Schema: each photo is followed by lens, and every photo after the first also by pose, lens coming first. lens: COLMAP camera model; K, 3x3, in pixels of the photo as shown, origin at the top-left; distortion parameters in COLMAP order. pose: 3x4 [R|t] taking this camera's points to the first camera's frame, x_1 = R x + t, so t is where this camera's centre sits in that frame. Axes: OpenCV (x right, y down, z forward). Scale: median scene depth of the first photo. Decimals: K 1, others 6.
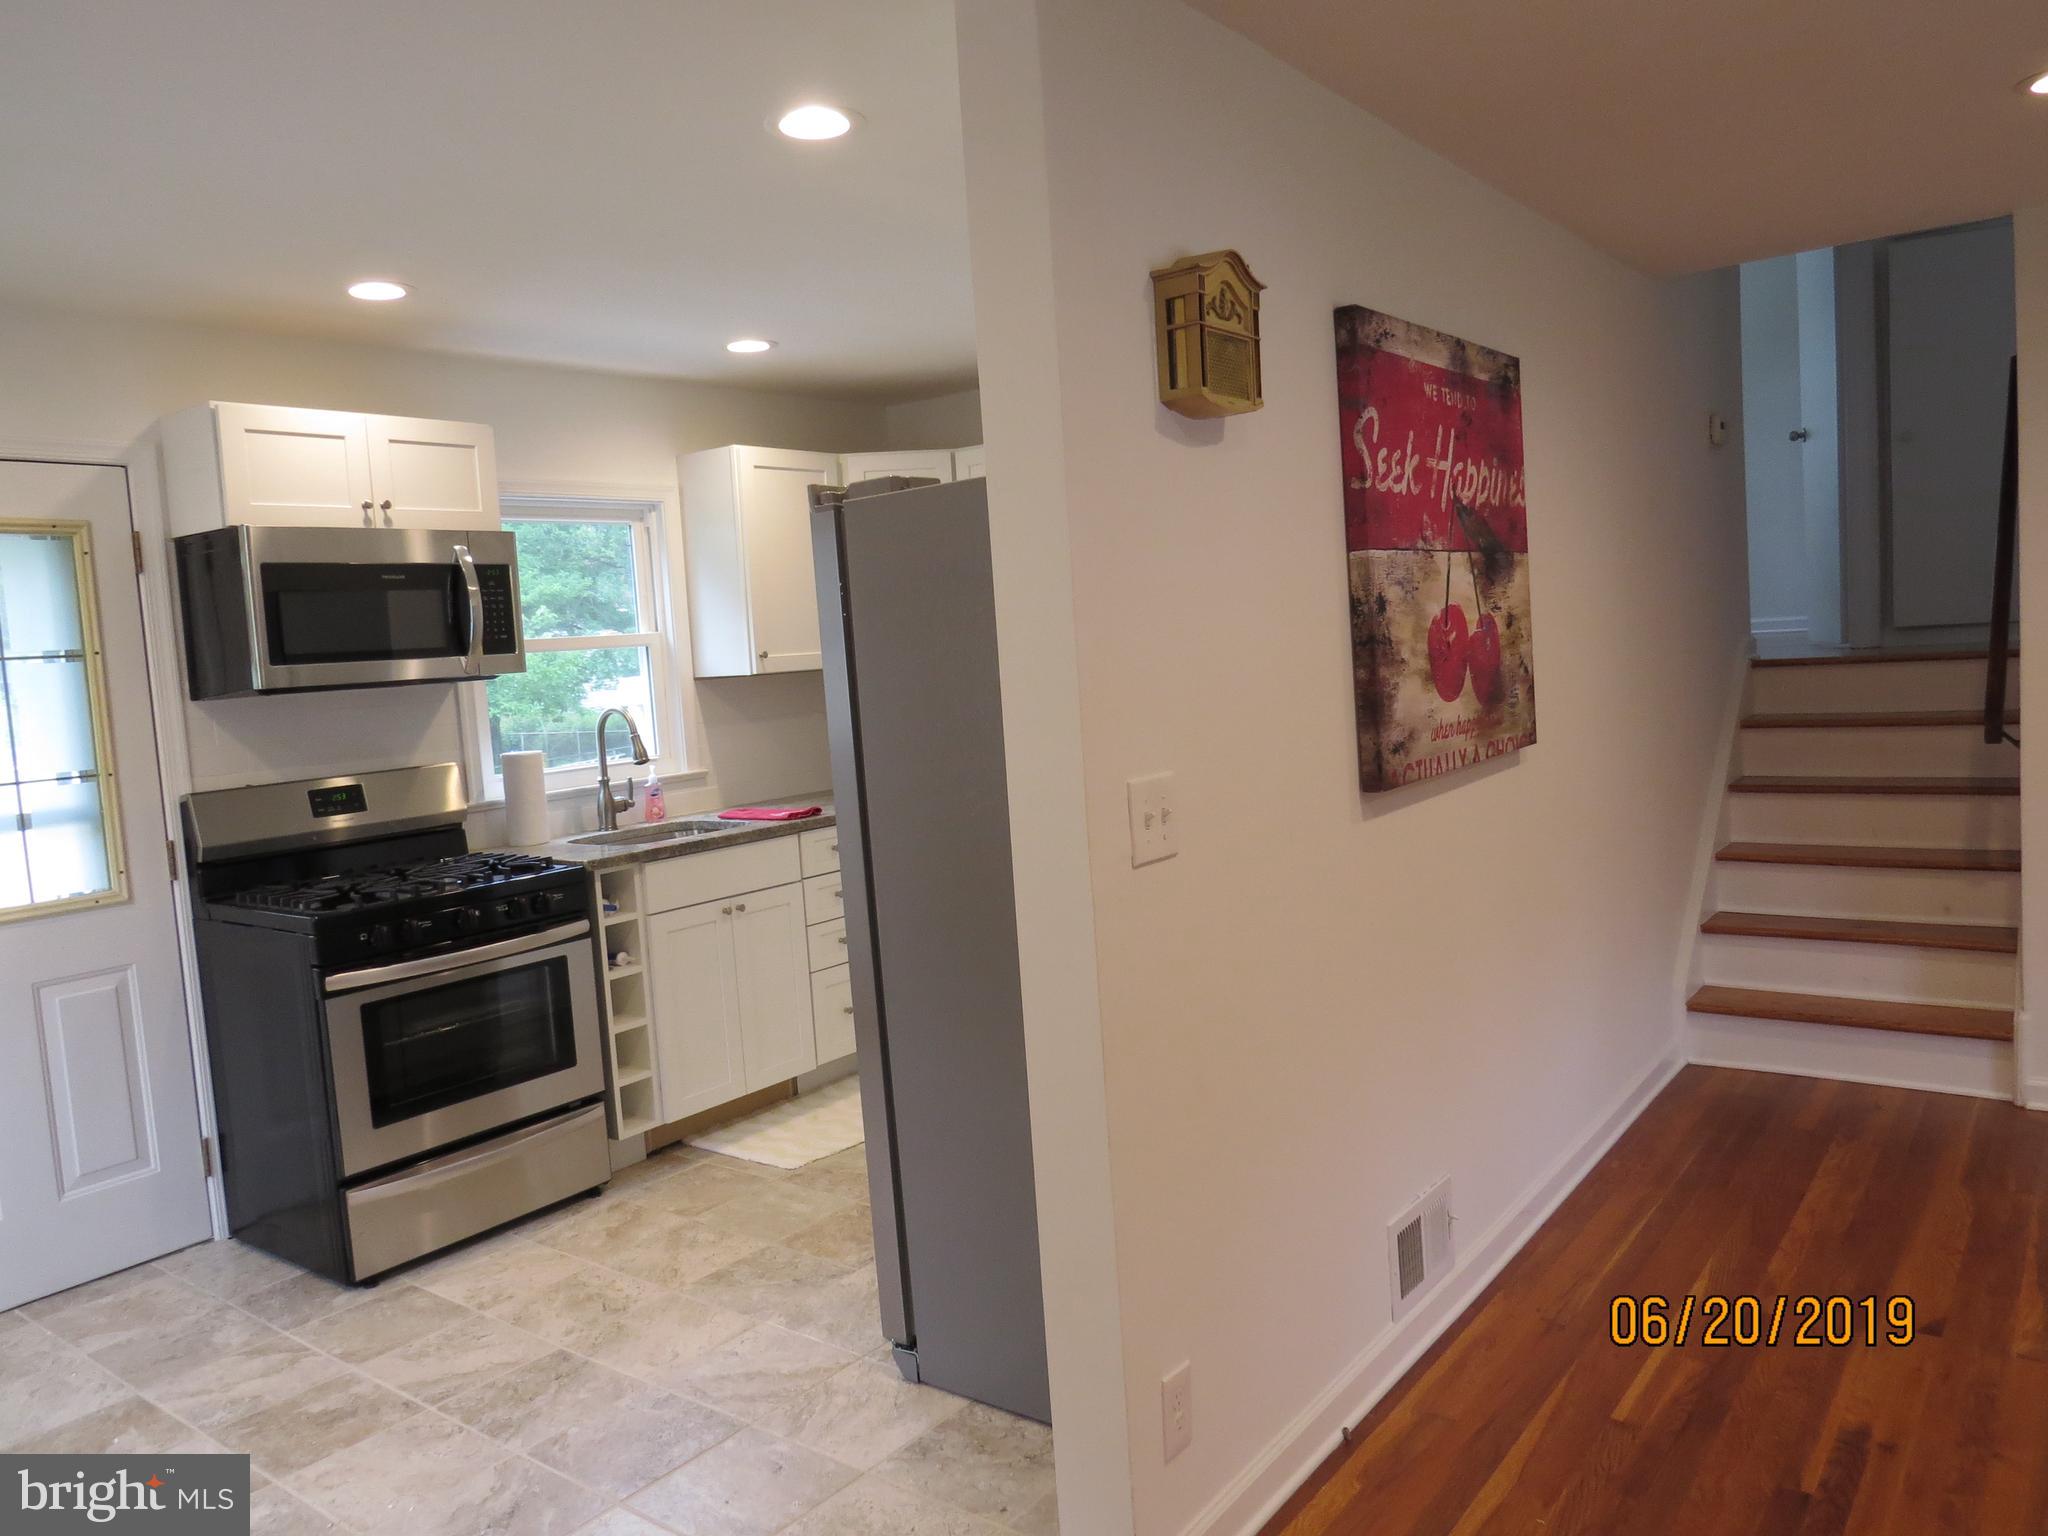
lens RADIAL K [[1463.0, 0, 1028.1], [0, 1463.0, 765.1], [0, 0, 1]] dist [-0.025131, 0.009121]
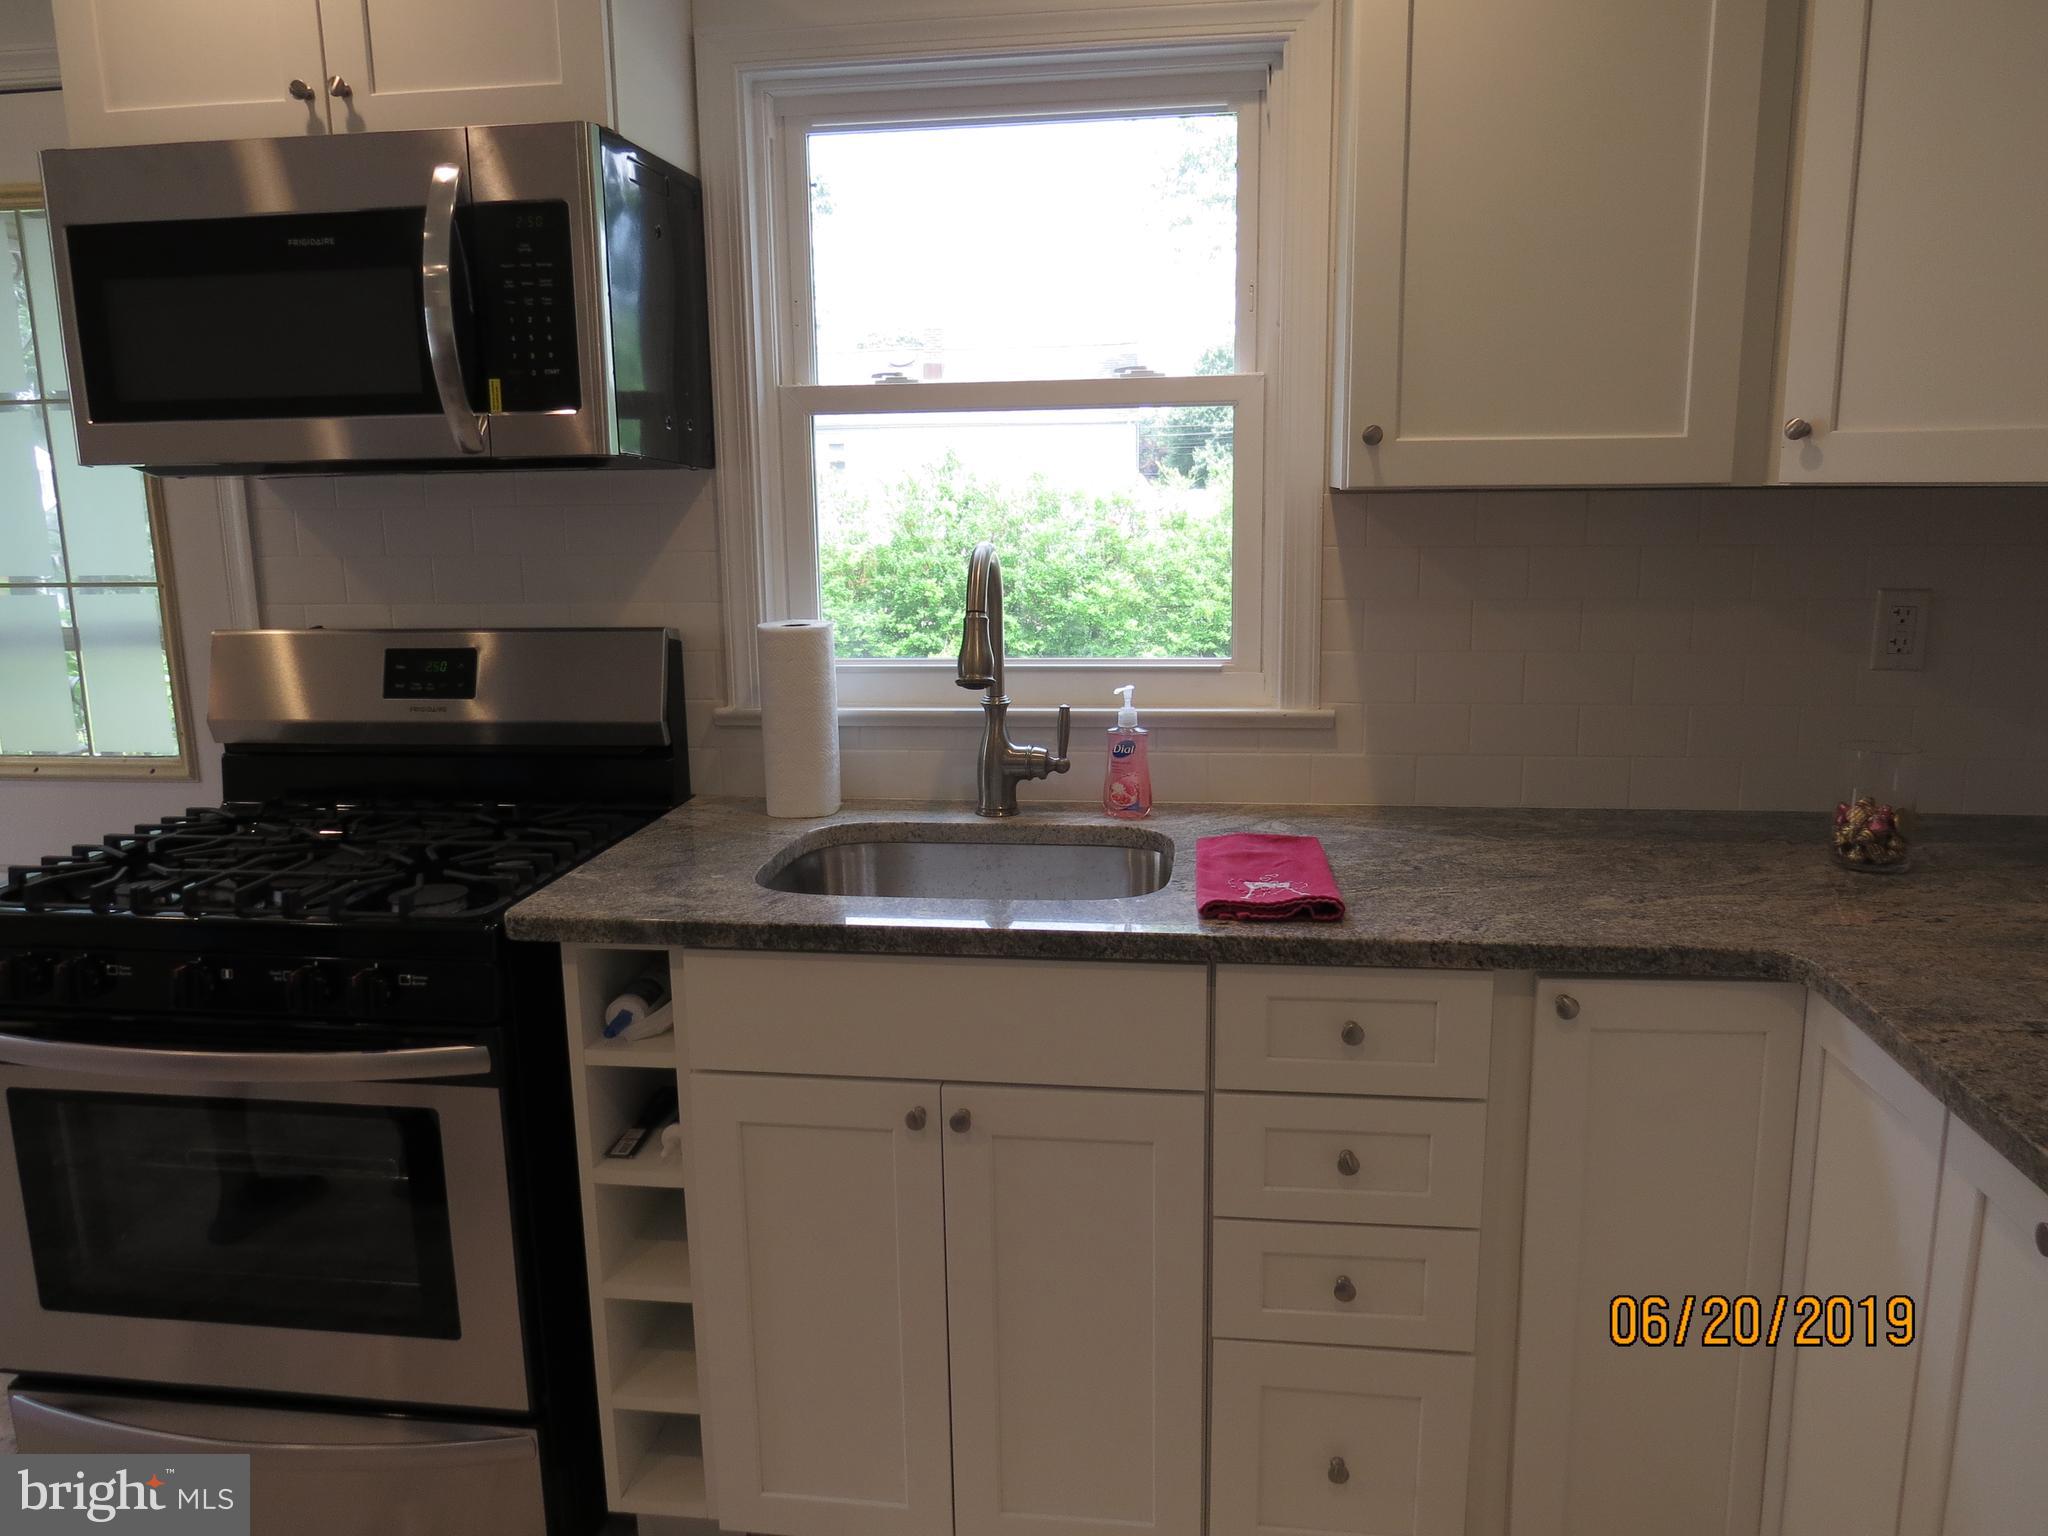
lens RADIAL K [[1463.0, 0, 1016.2], [0, 1463.0, 762.9], [0, 0, 1]] dist [-0.025131, 0.009121]
pose [[0.494142, 0.221800, -0.840612, 0.135617], [-0.089505, 0.974749, 0.204579, -0.090149], [0.864761, -0.025852, 0.501517, 1.075807]]
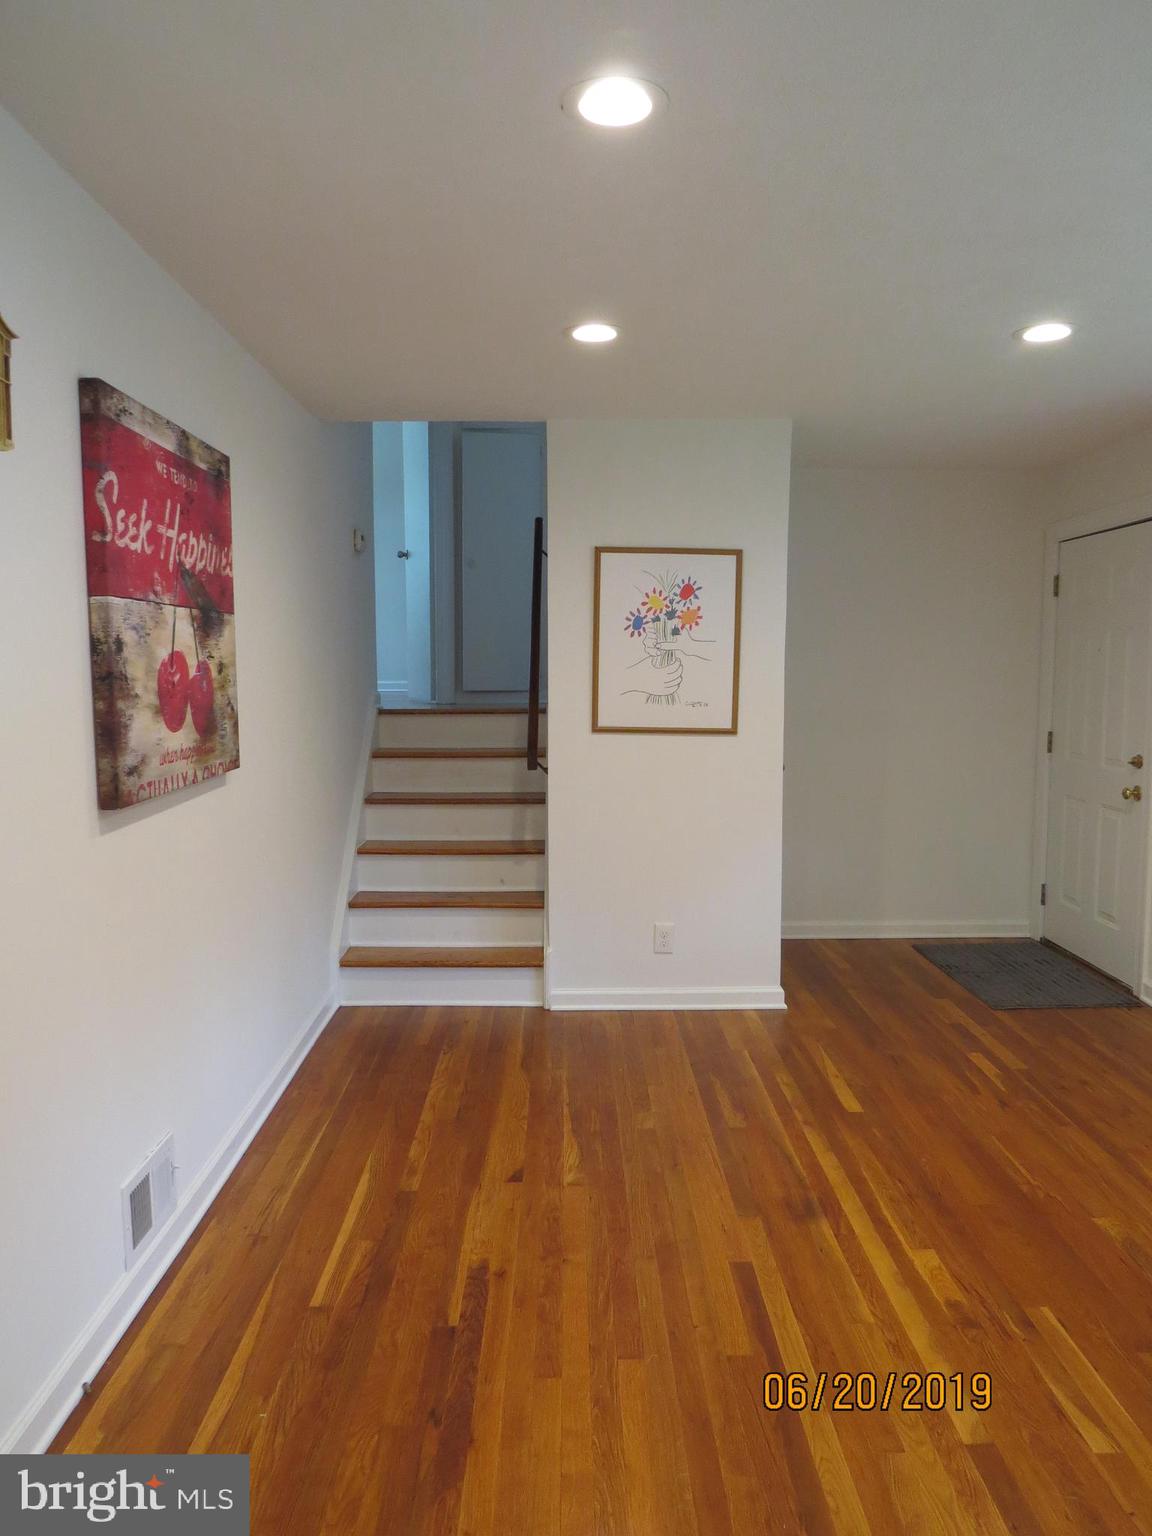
lens RADIAL K [[1097.2, 0, 574.4], [0, 1097.2, 769.1], [0, 0, 1]] dist [-0.025131, 0.009121]
pose [[0.788704, 0.008653, 0.614713, -0.000982], [-0.000983, 0.999917, -0.012814, -0.002092], [-0.614773, 0.009502, 0.788647, 0.086486]]
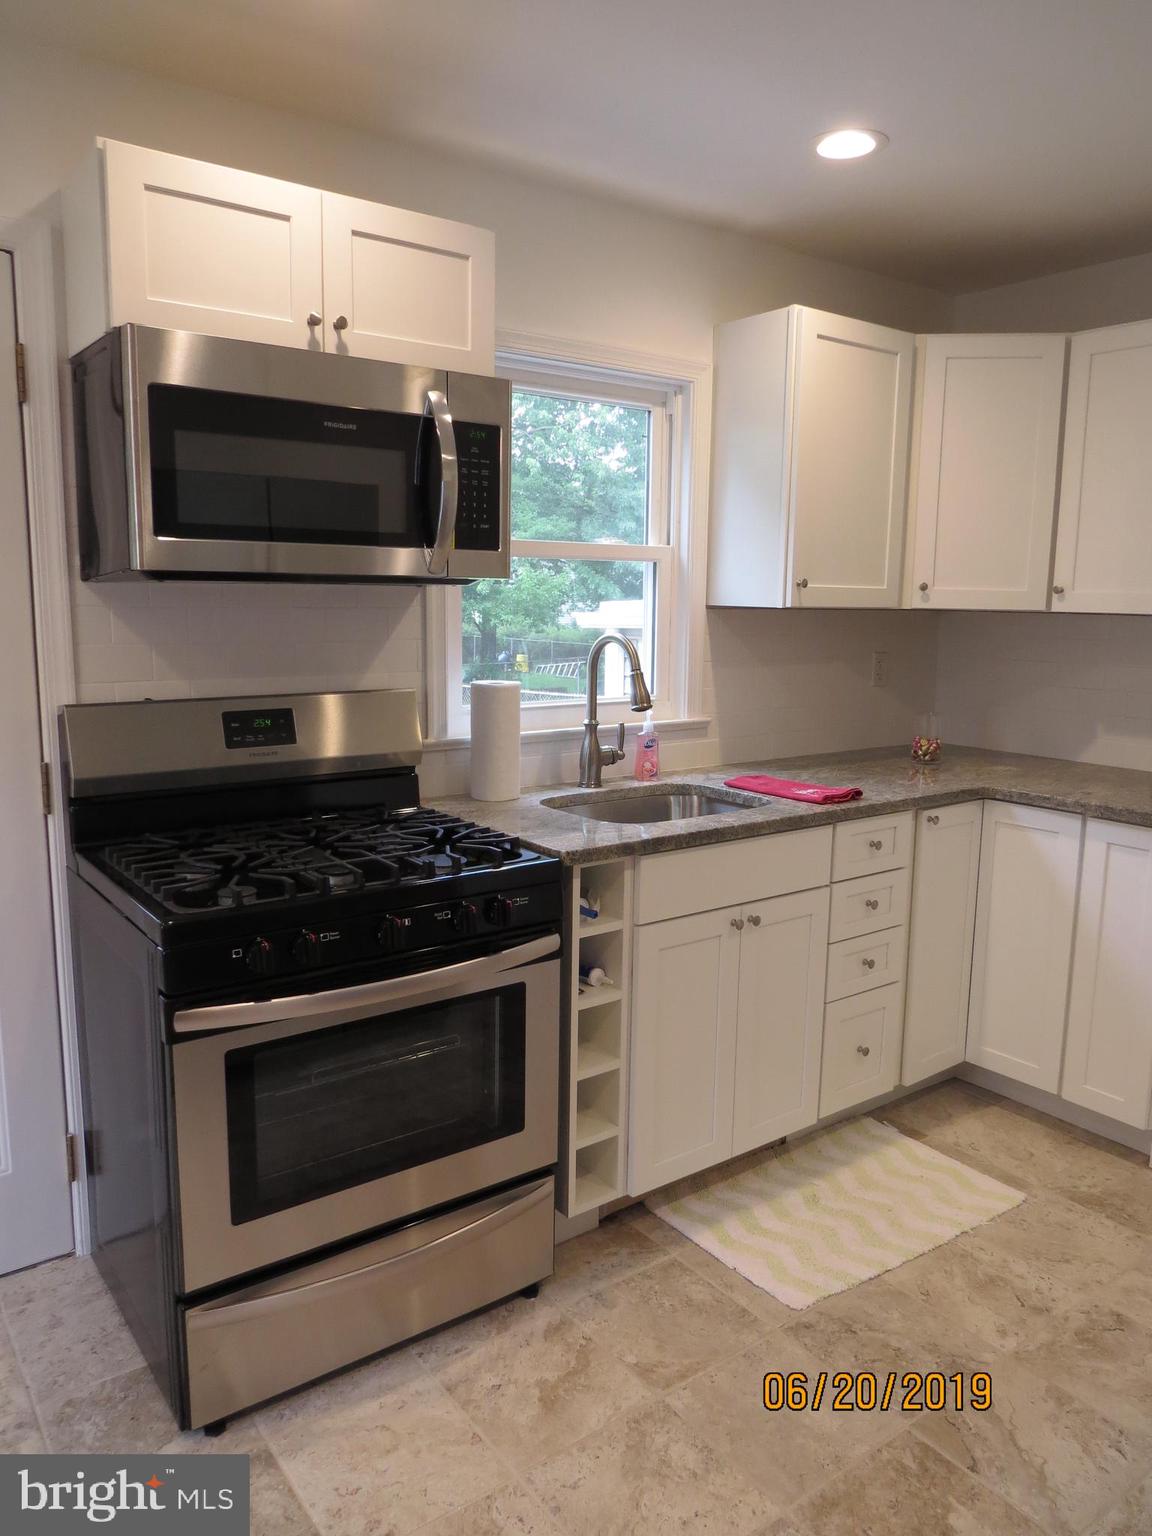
lens RADIAL K [[1097.2, 0, 578.5], [0, 1097.2, 768.1], [0, 0, 1]] dist [-0.025131, 0.009121]
pose [[0.957752, 0.118712, -0.261950, -0.188865], [-0.097739, 0.990975, 0.091736, -0.028049], [0.270477, -0.062258, 0.960711, 0.577683]]
